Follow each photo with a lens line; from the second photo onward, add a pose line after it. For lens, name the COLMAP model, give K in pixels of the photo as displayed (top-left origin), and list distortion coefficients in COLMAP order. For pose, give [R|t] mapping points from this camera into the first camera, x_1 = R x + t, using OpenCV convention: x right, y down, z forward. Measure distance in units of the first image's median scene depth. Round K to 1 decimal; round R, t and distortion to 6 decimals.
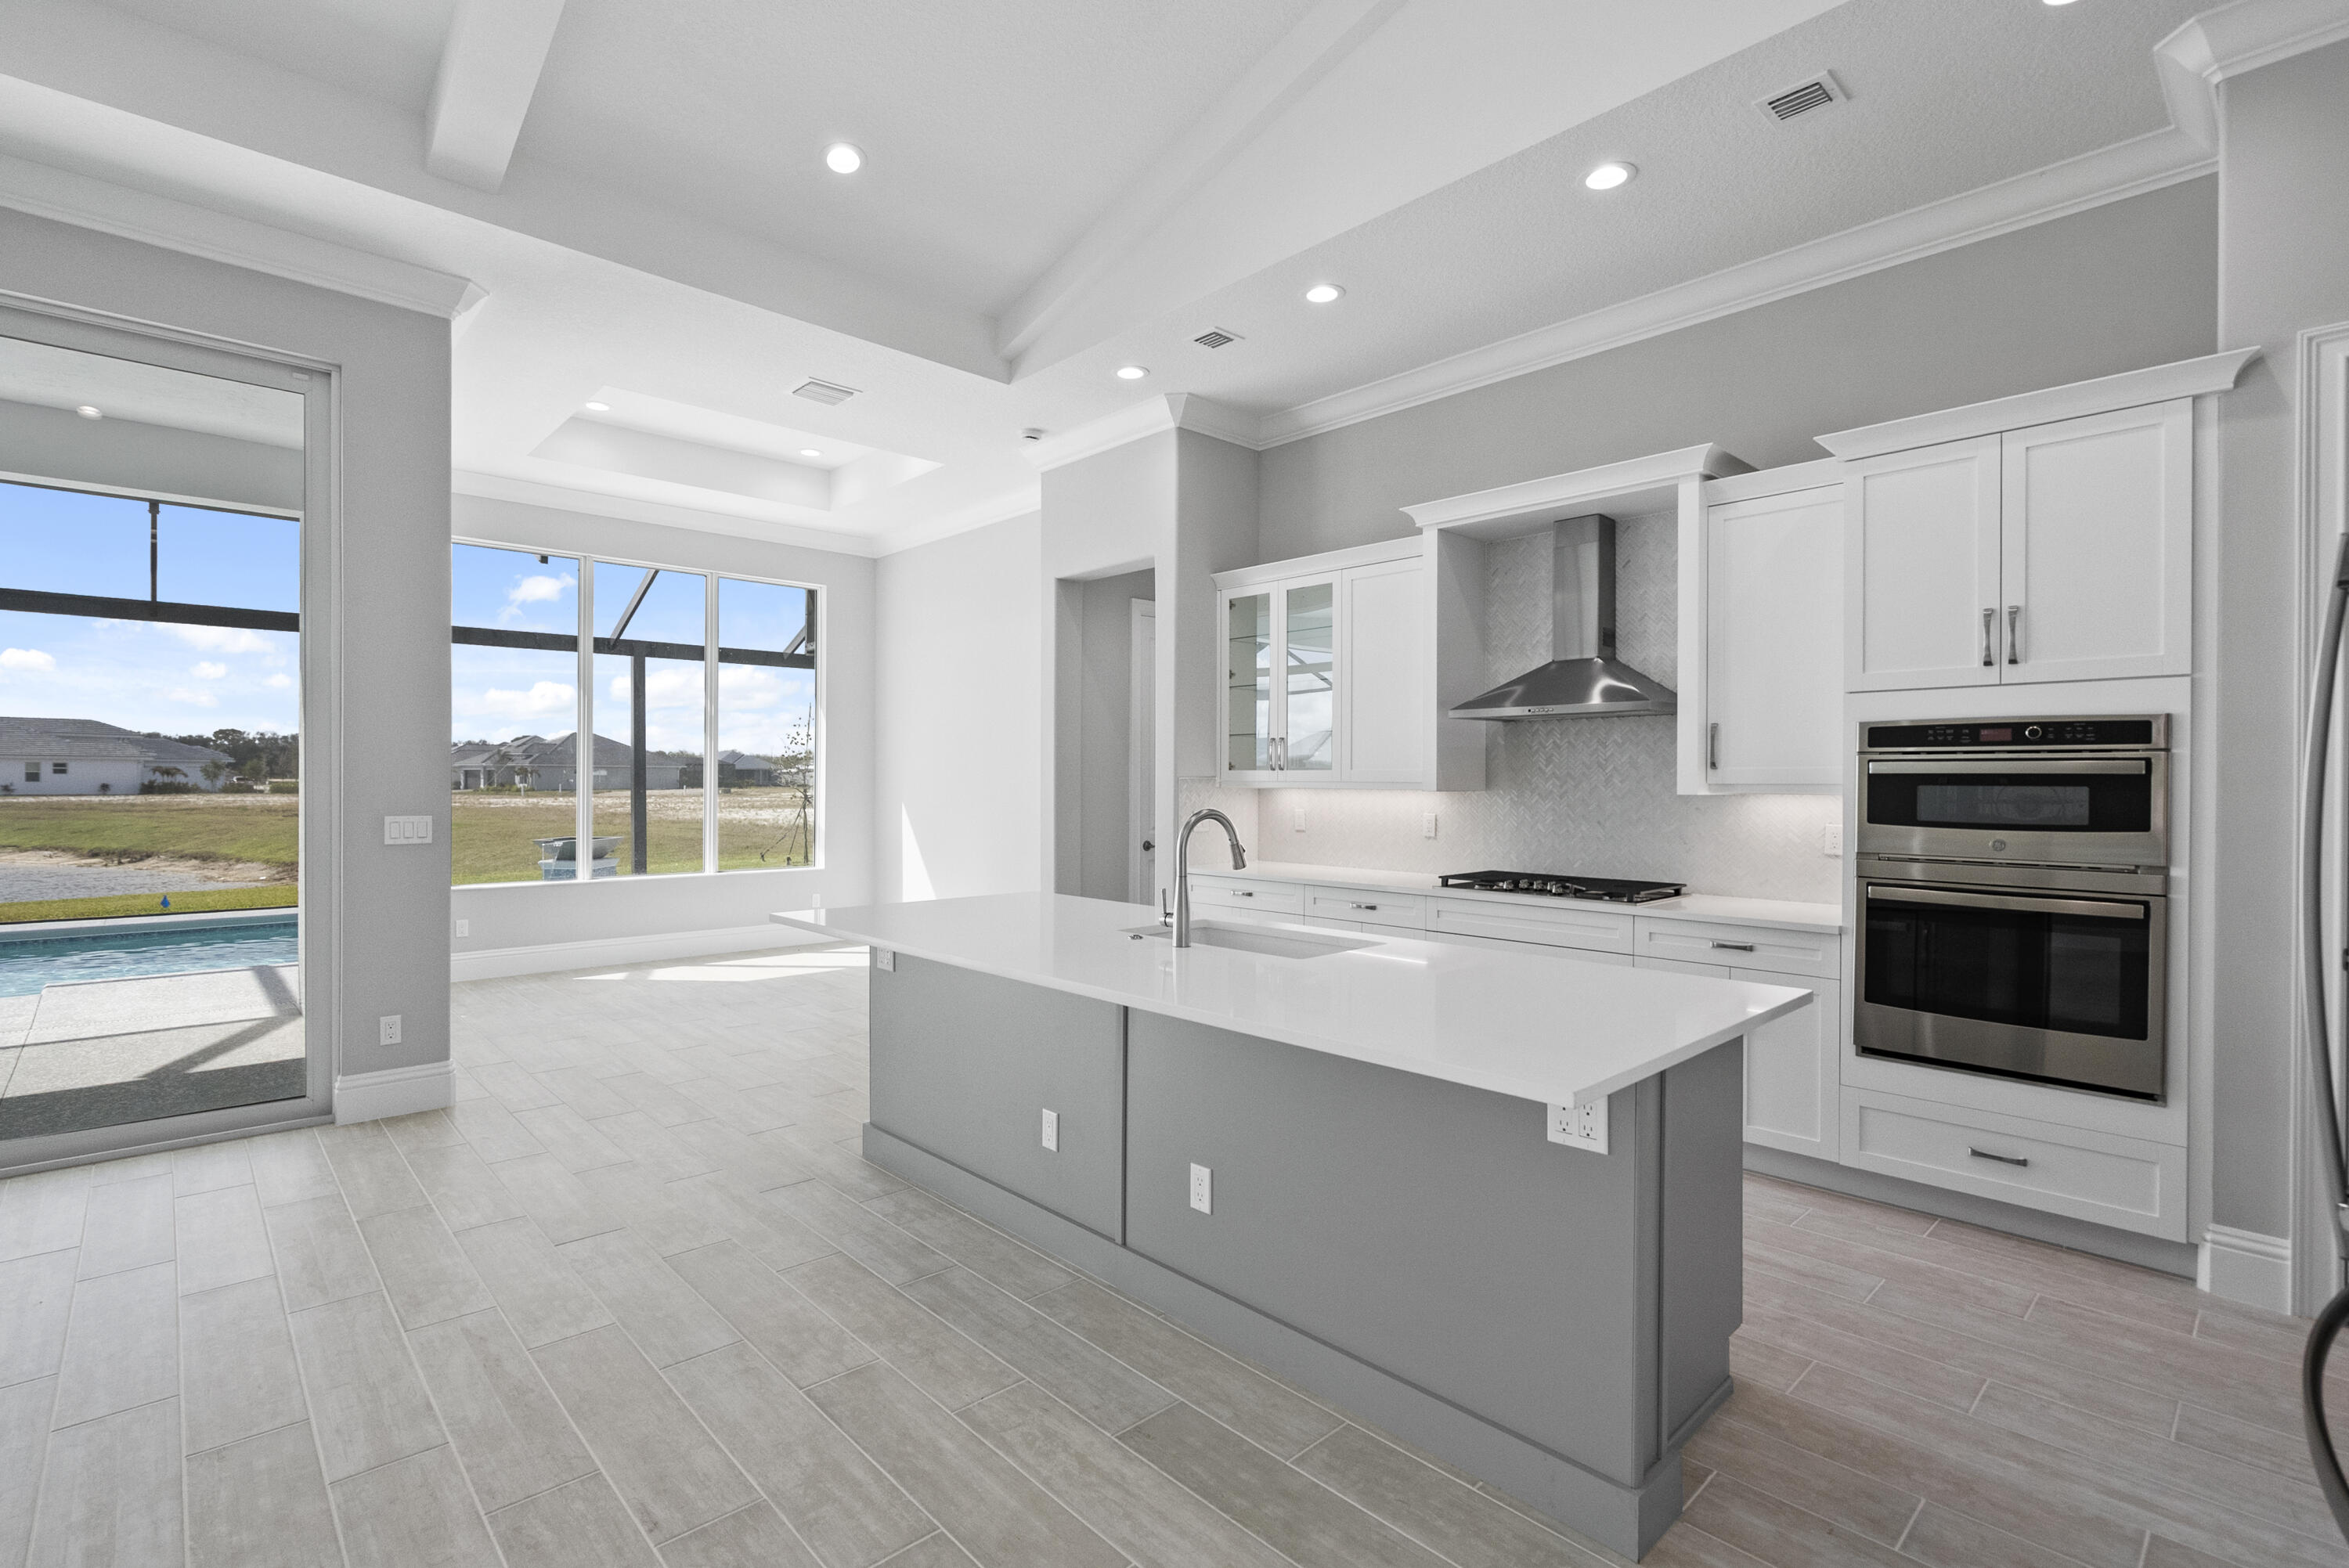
lens RADIAL K [[1076.1, 0, 1168.0], [0, 1076.1, 789.1], [0, 0, 1]] dist [-0.002651, 0.000832]
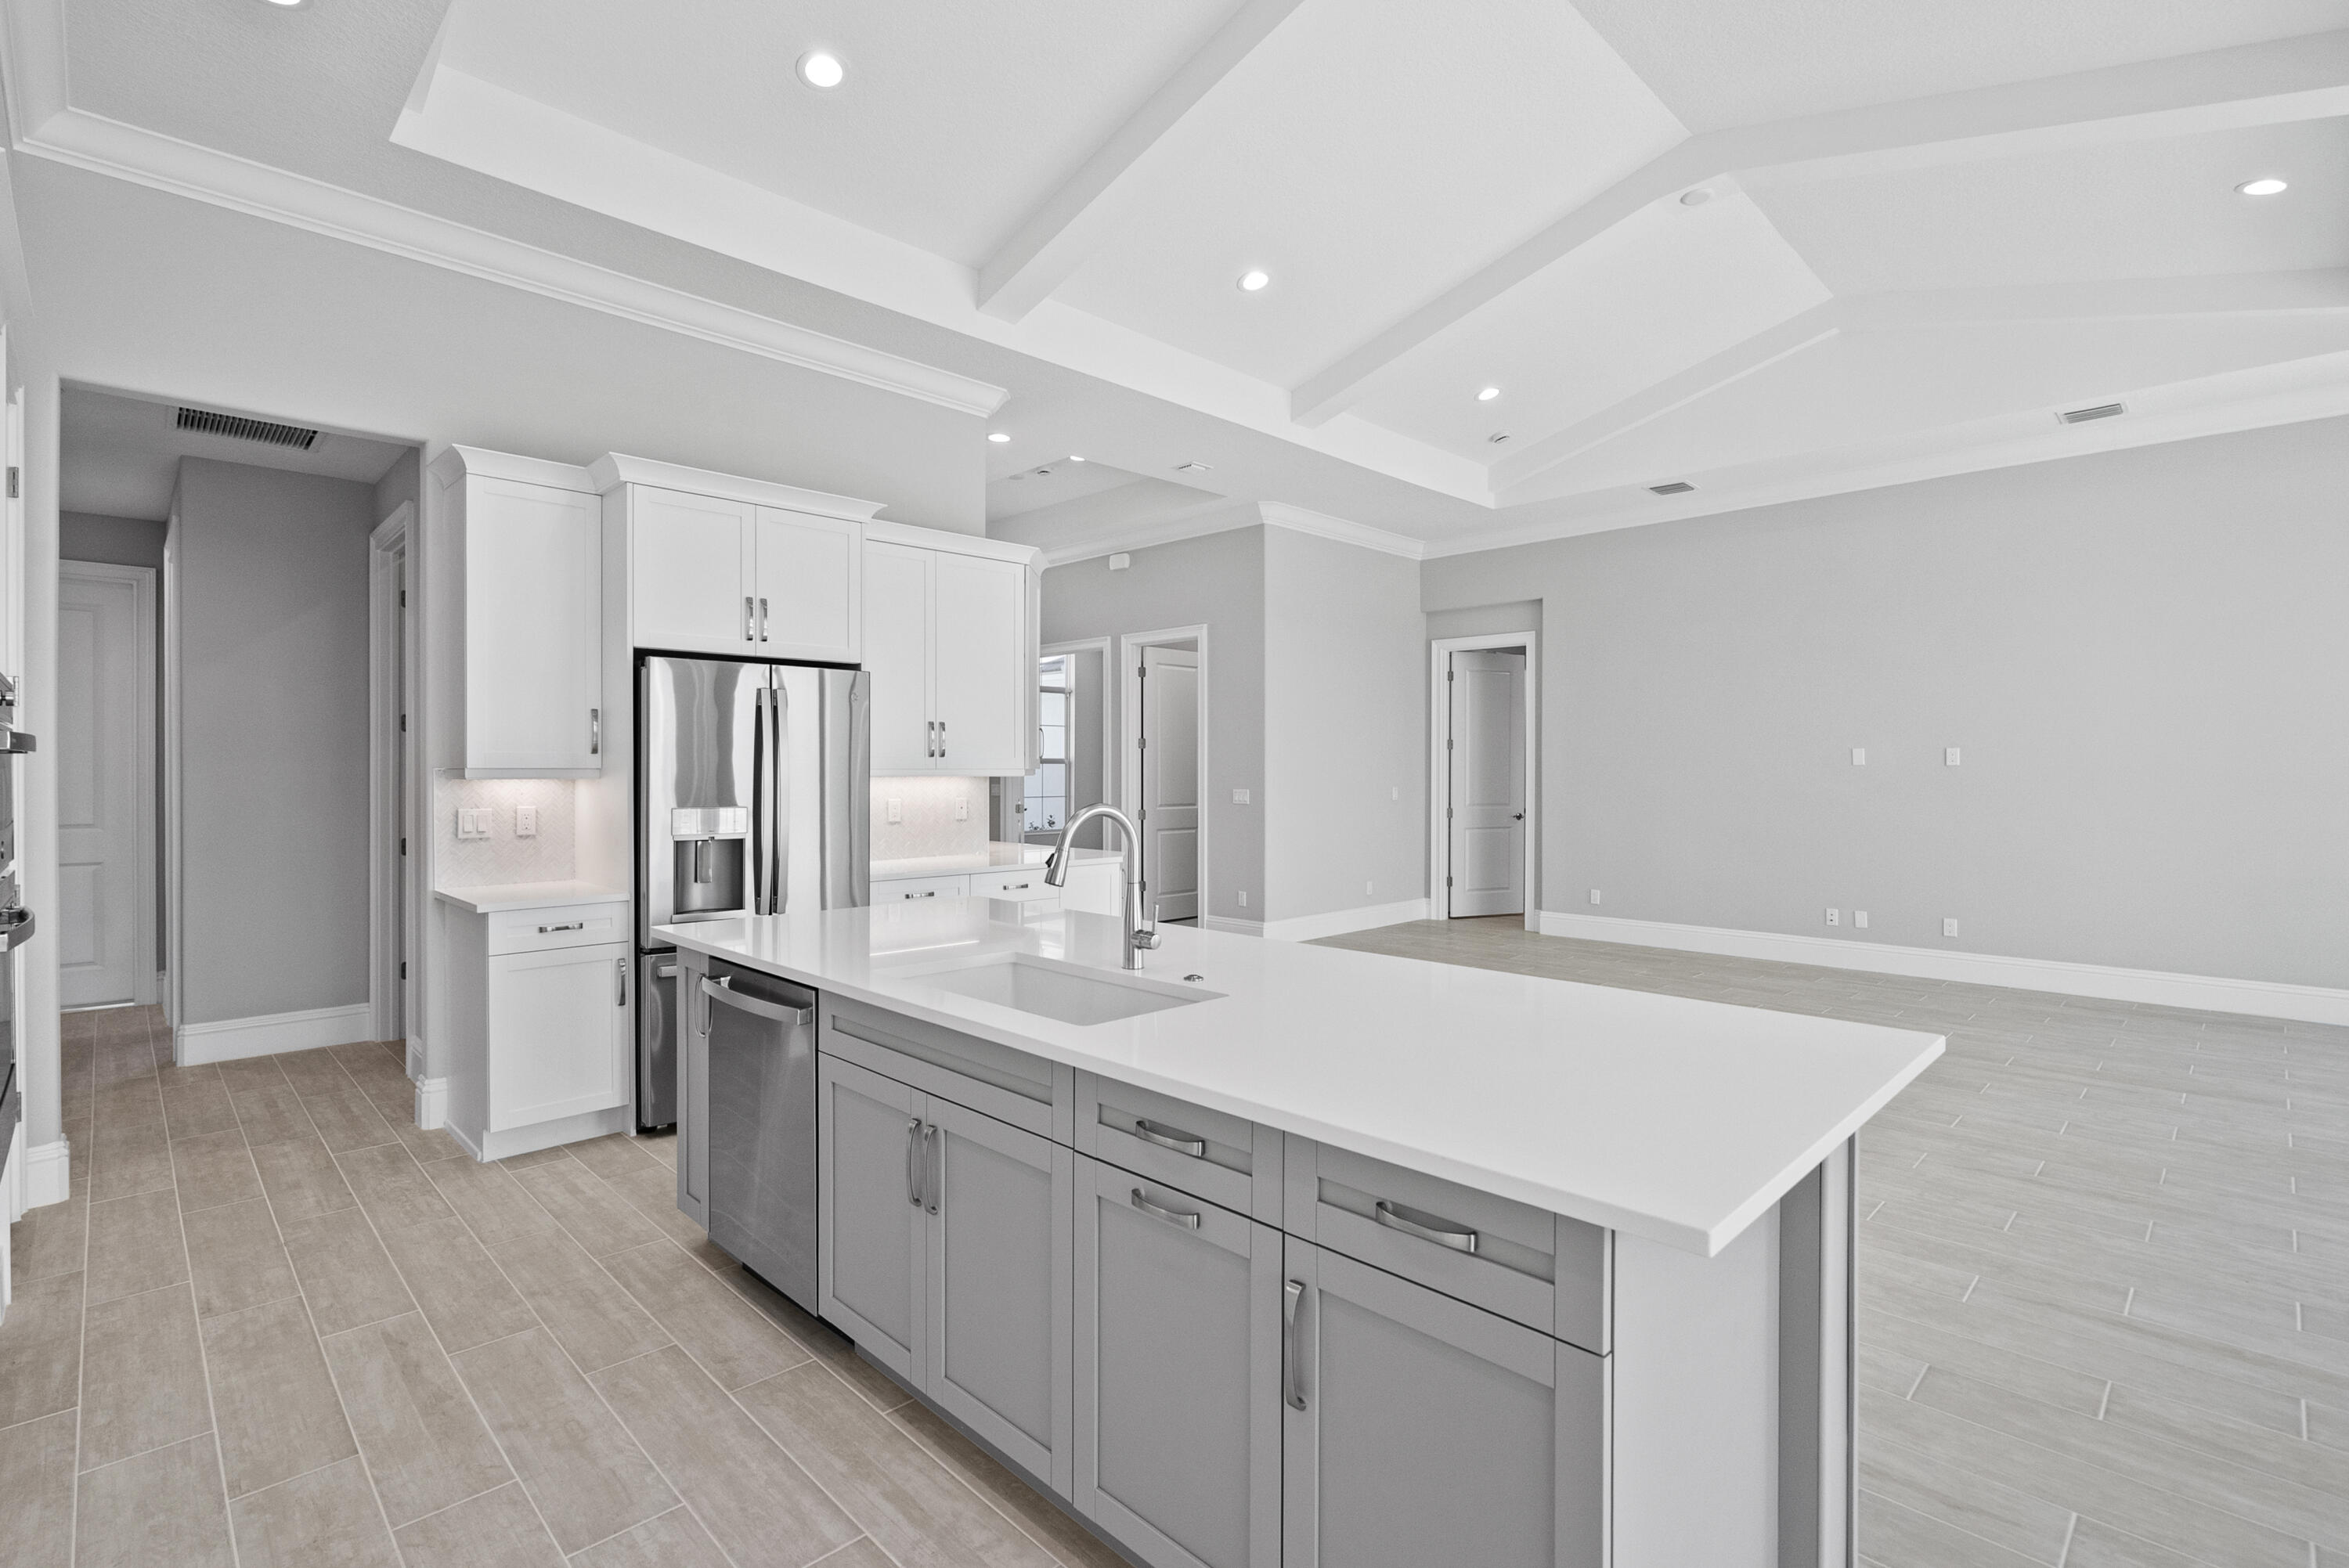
lens RADIAL K [[1087.3, 0, 1167.6], [0, 1087.3, 774.0], [0, 0, 1]] dist [-0.002462, 0.000064]
pose [[-0.999701, -0.005282, -0.023865, 0.006590], [-0.005564, 0.999915, 0.011753, -0.007861], [0.023801, 0.011882, -0.999646, 1.270230]]
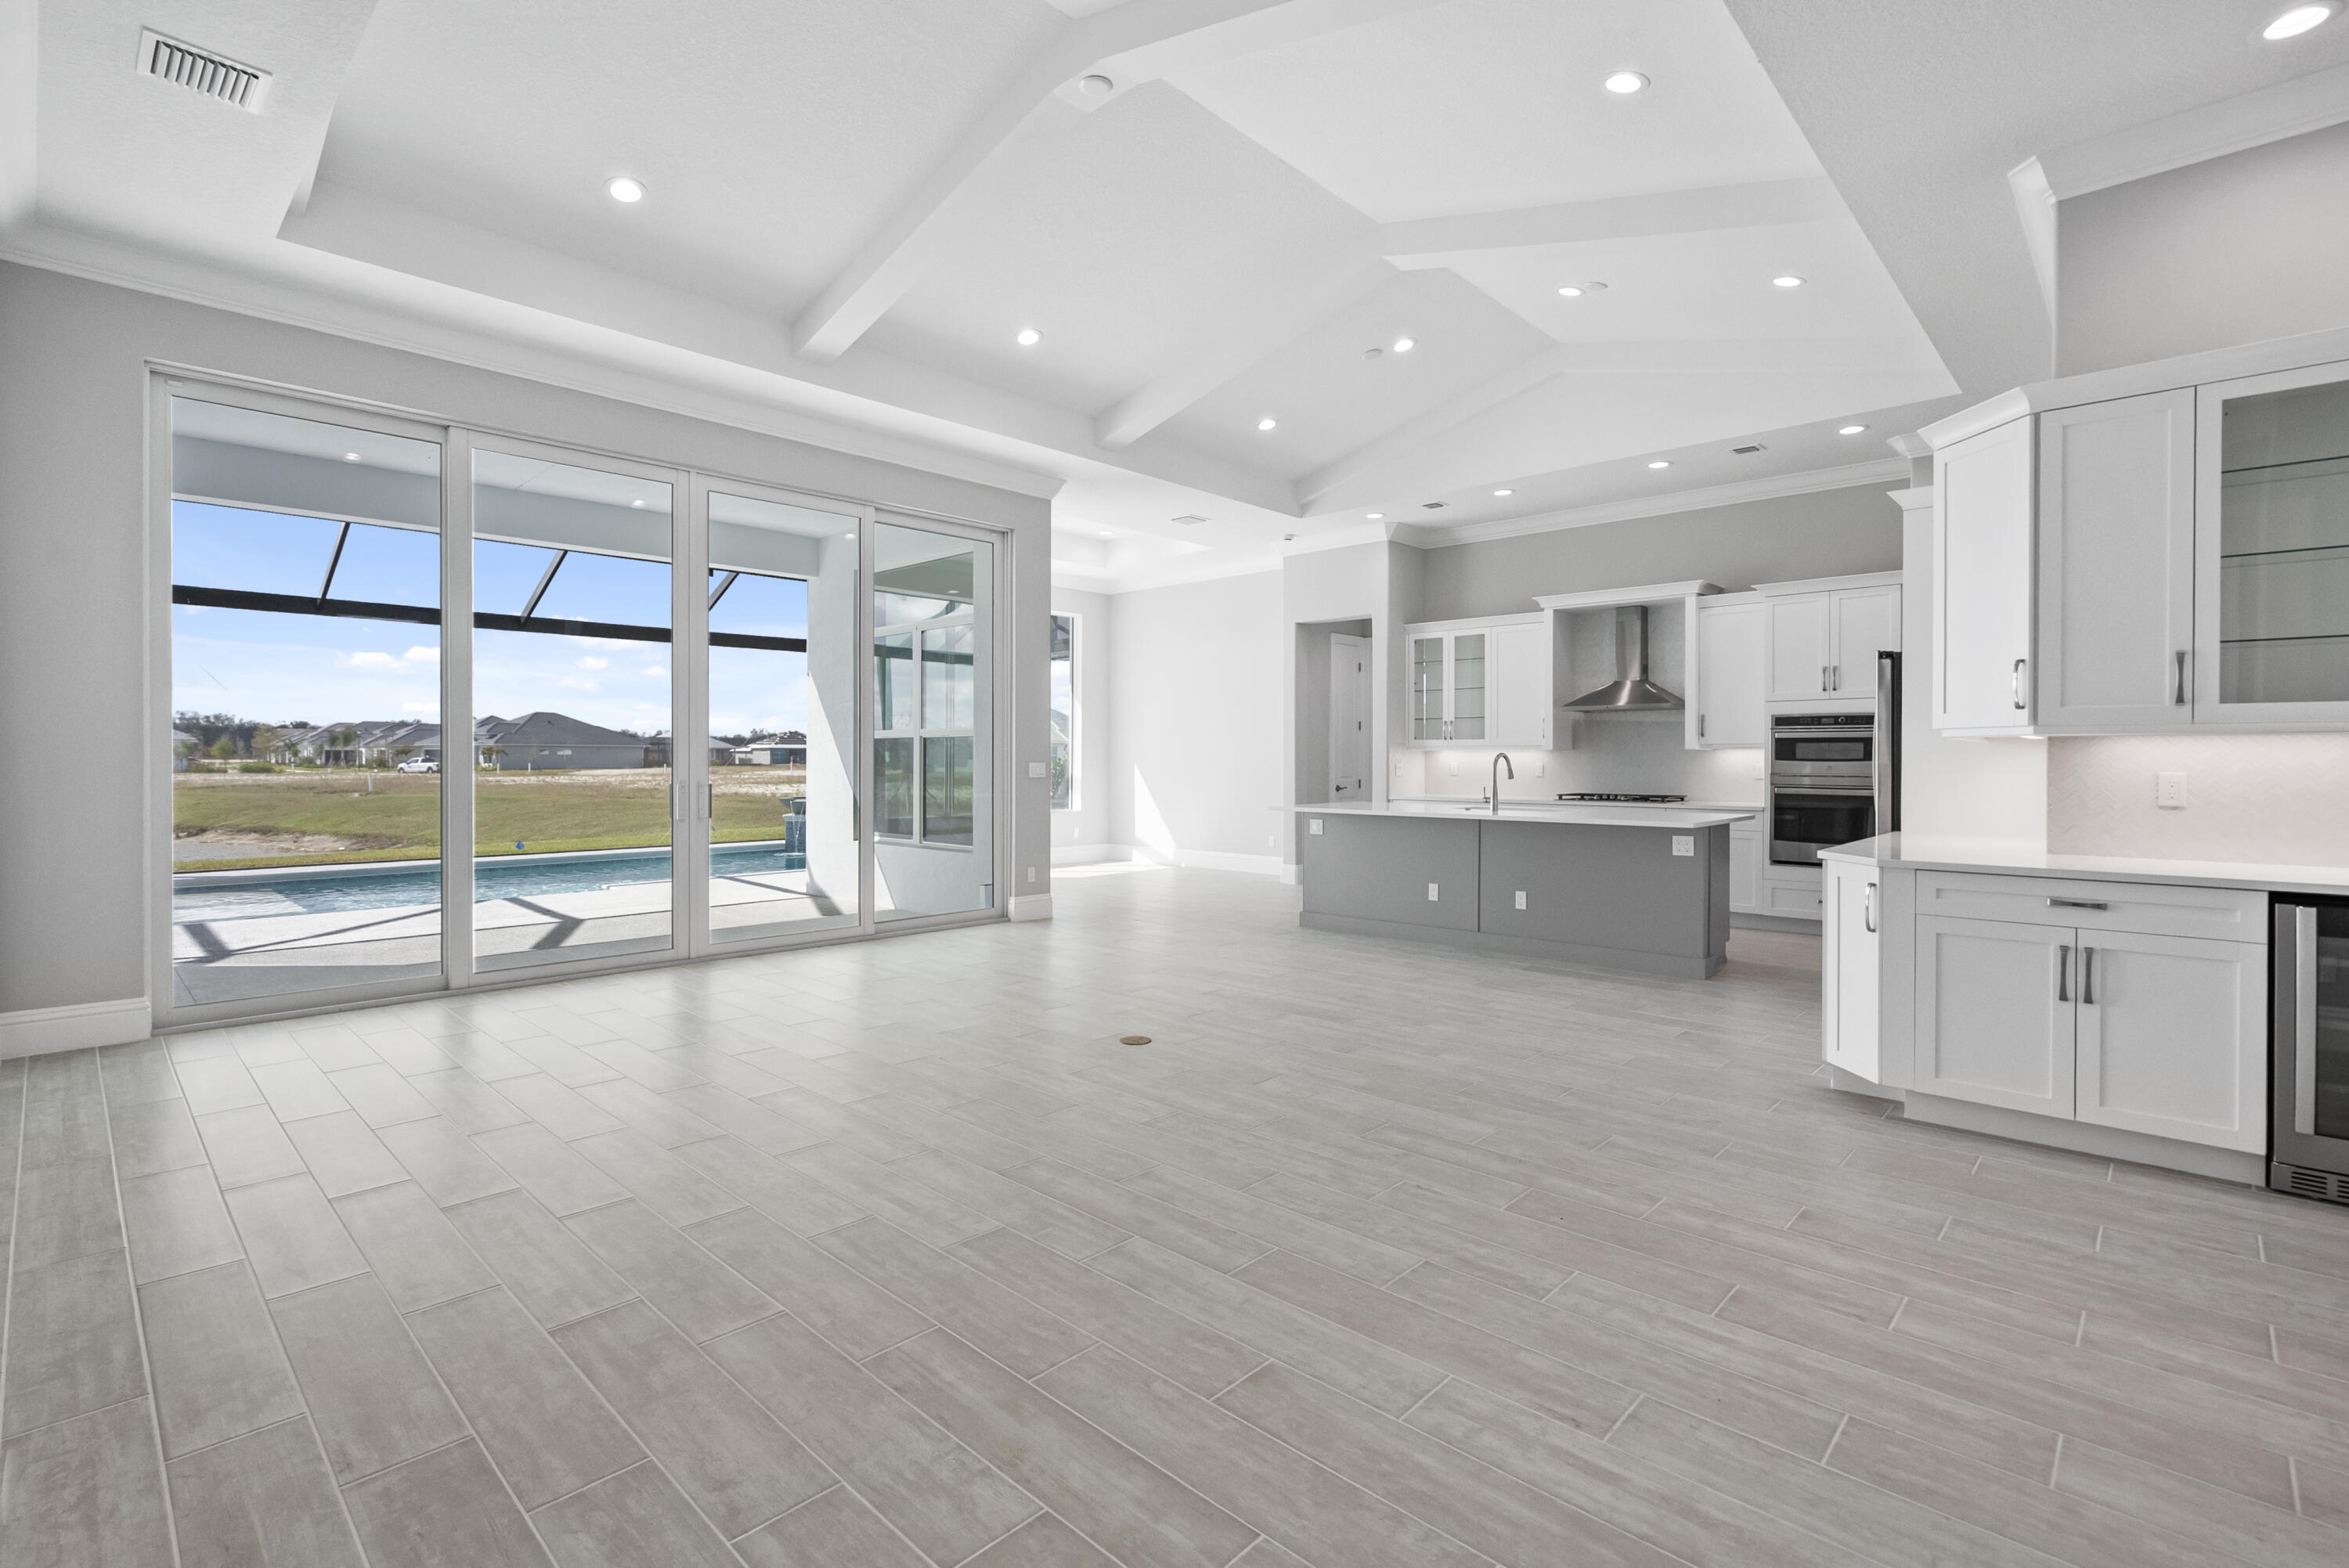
lens RADIAL K [[1073.0, 0, 1168.4], [0, 1073.0, 767.7], [0, 0, 1]] dist [-0.003029, 0.000011]
pose [[0.998410, -0.003448, 0.056257, -0.579865], [0.003430, 0.999994, 0.000429, 0.033577], [-0.056258, -0.000235, 0.998416, -0.912018]]
